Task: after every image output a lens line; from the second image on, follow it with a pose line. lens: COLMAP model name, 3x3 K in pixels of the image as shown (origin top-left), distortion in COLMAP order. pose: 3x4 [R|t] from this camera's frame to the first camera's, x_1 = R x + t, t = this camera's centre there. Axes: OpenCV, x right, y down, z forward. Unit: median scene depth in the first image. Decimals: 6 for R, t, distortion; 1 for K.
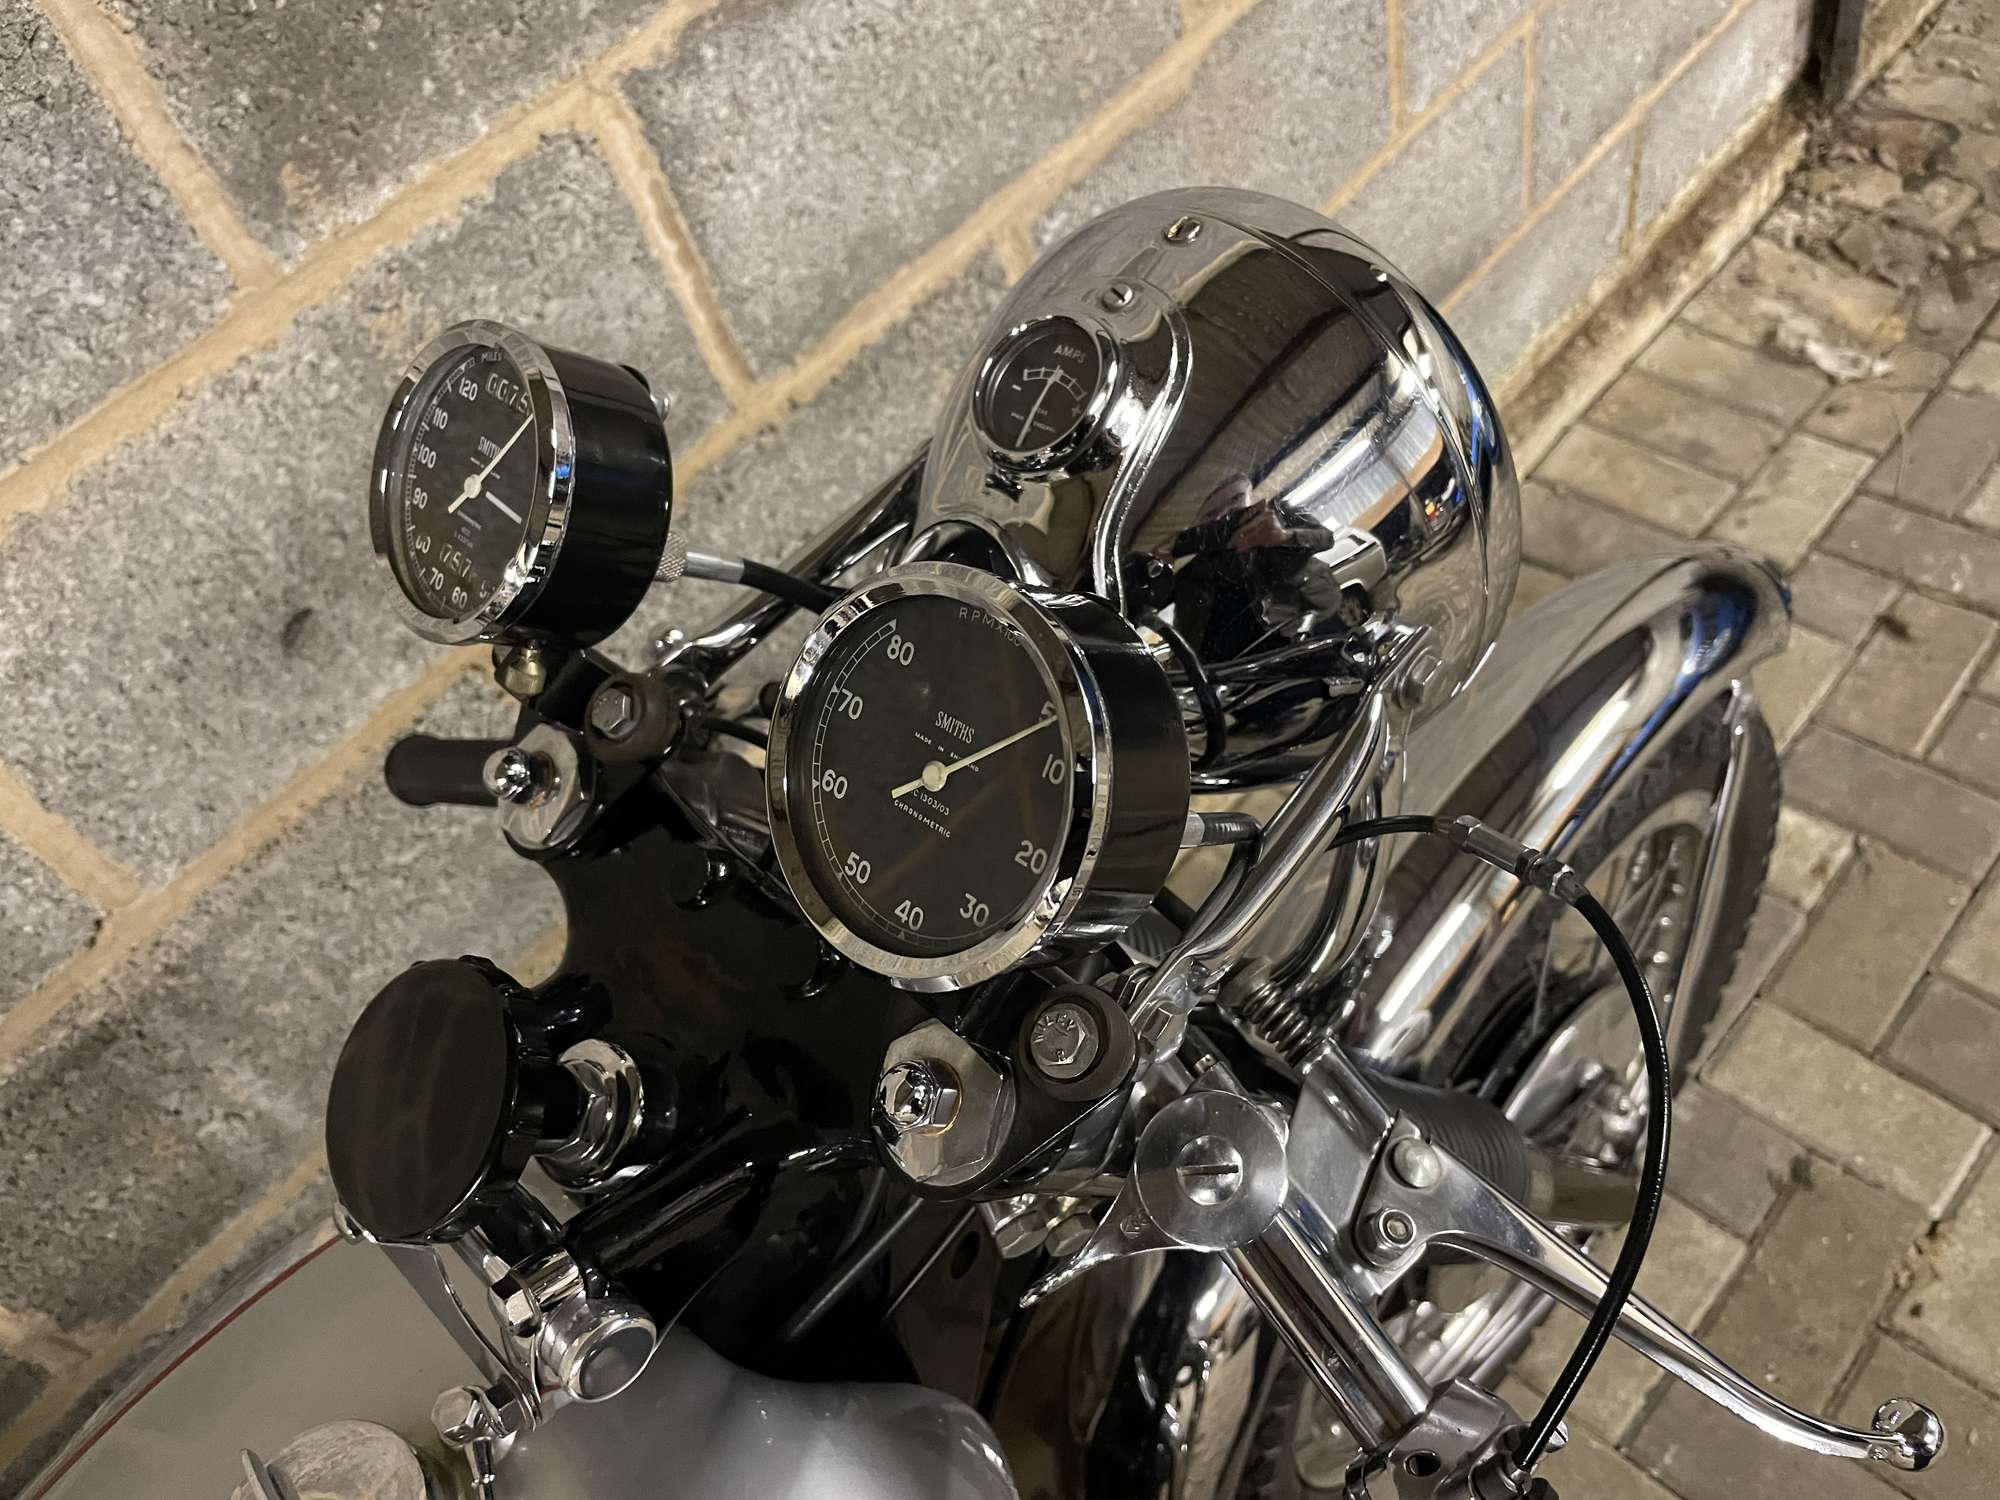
lens RADIAL K [[1513.4, 0, 1004.1], [0, 1513.4, 761.0], [0, 0, 1]] dist [0.058533, -0.098634]
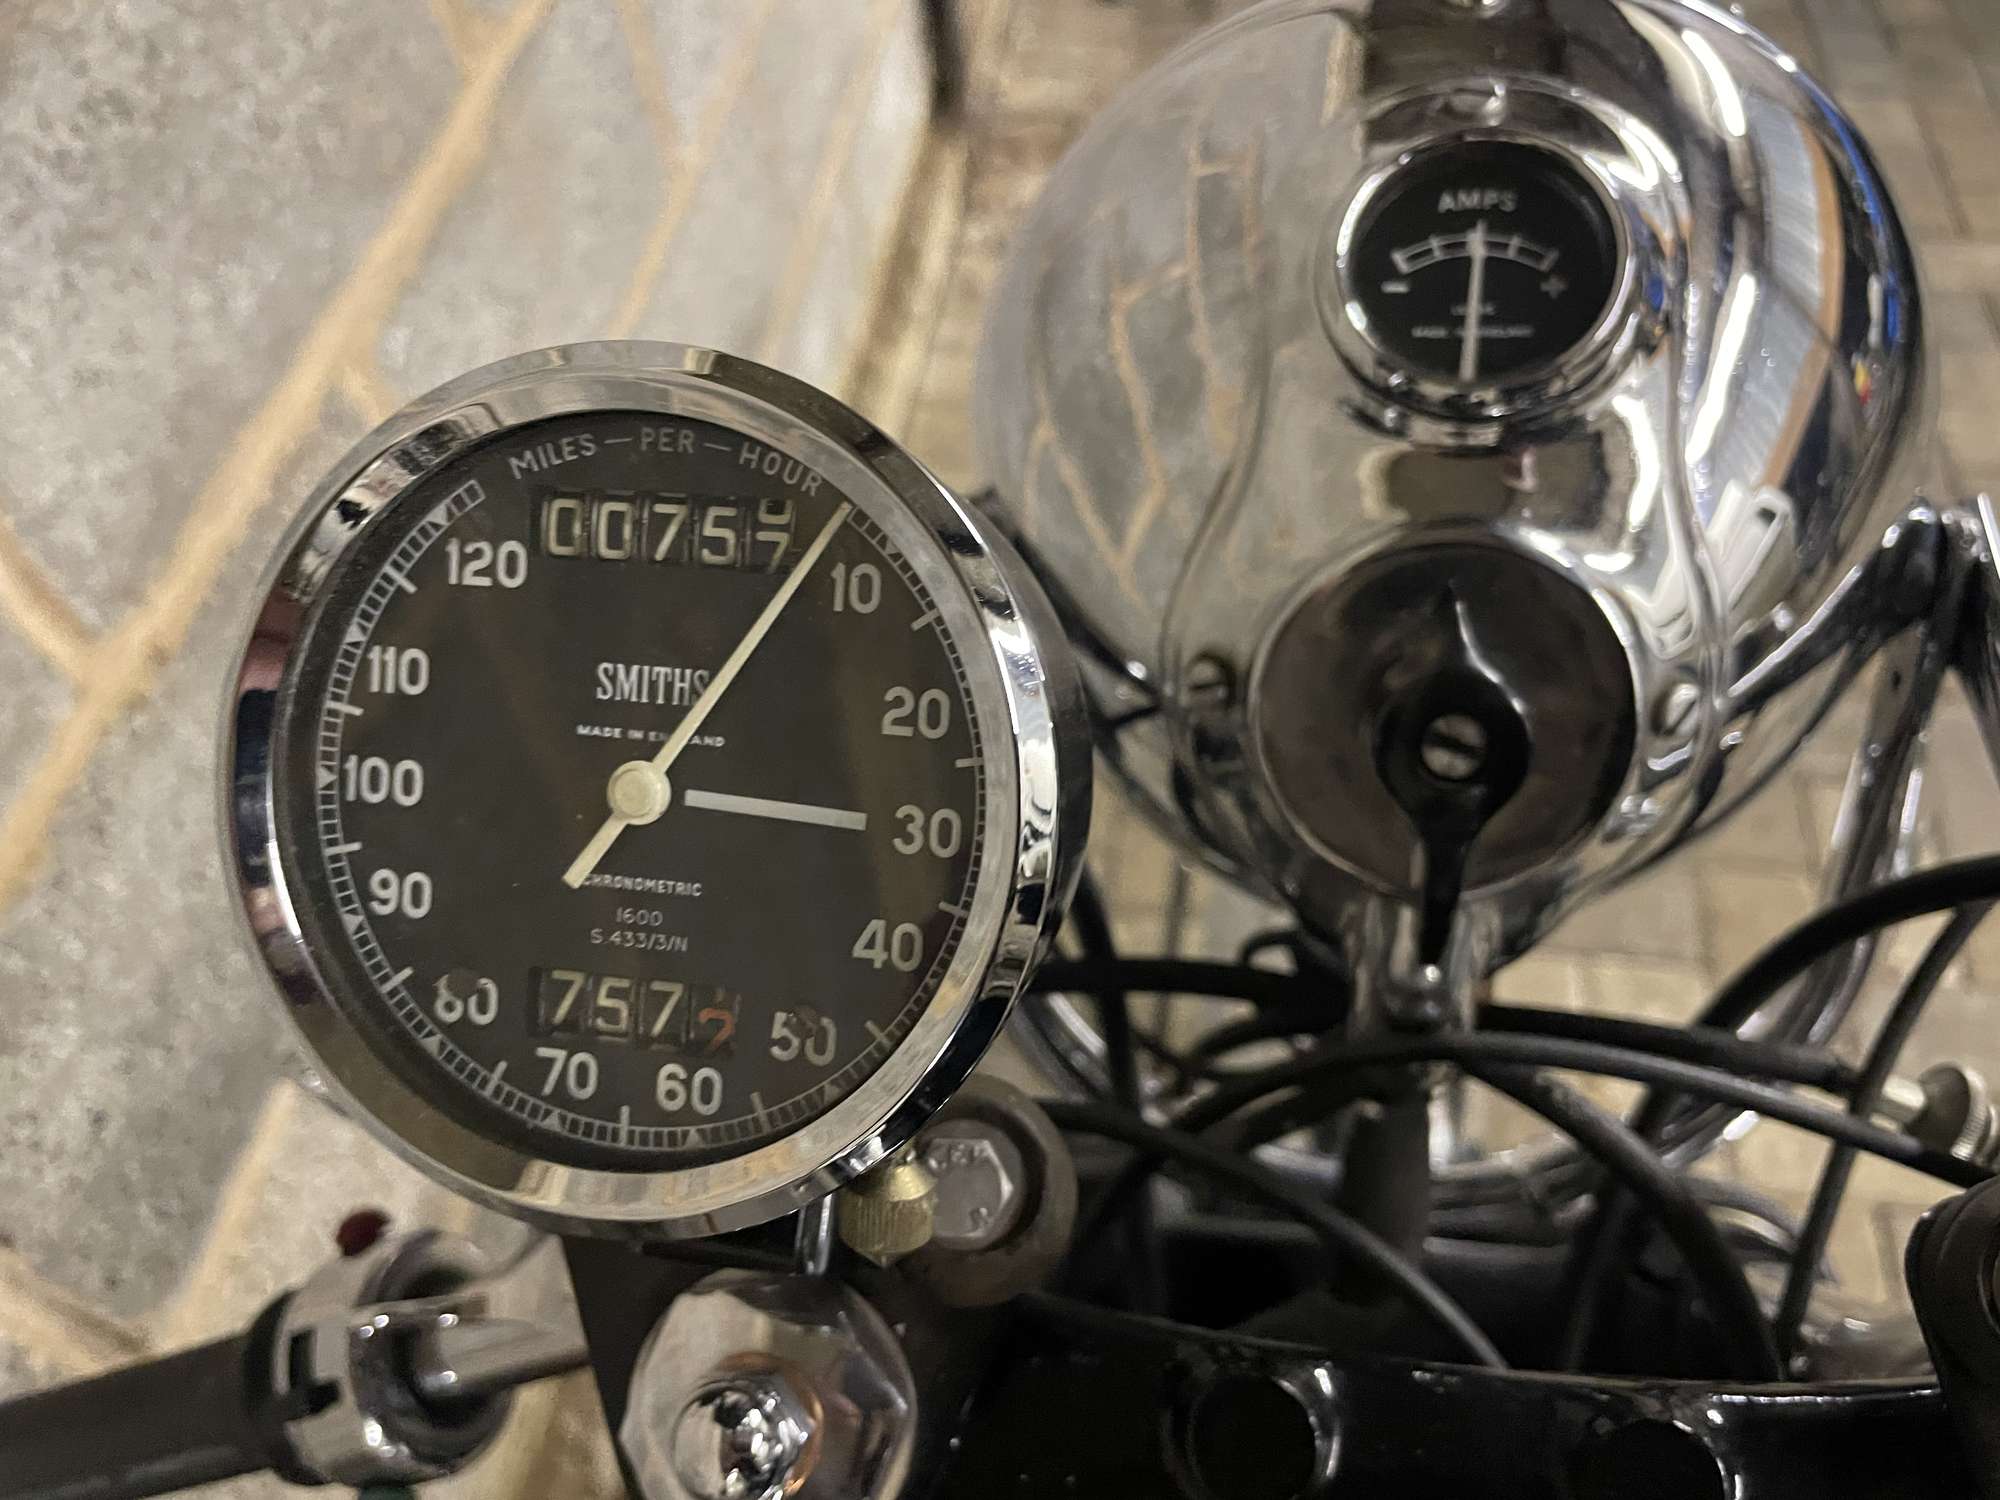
lens RADIAL K [[1513.4, 0, 1006.6], [0, 1513.4, 766.0], [0, 0, 1]] dist [0.058533, -0.098634]
pose [[0.806832, -0.349423, 0.476367, -0.192790], [0.384954, 0.922604, 0.024741, -0.068994], [-0.448143, 0.163417, 0.878899, 0.271524]]
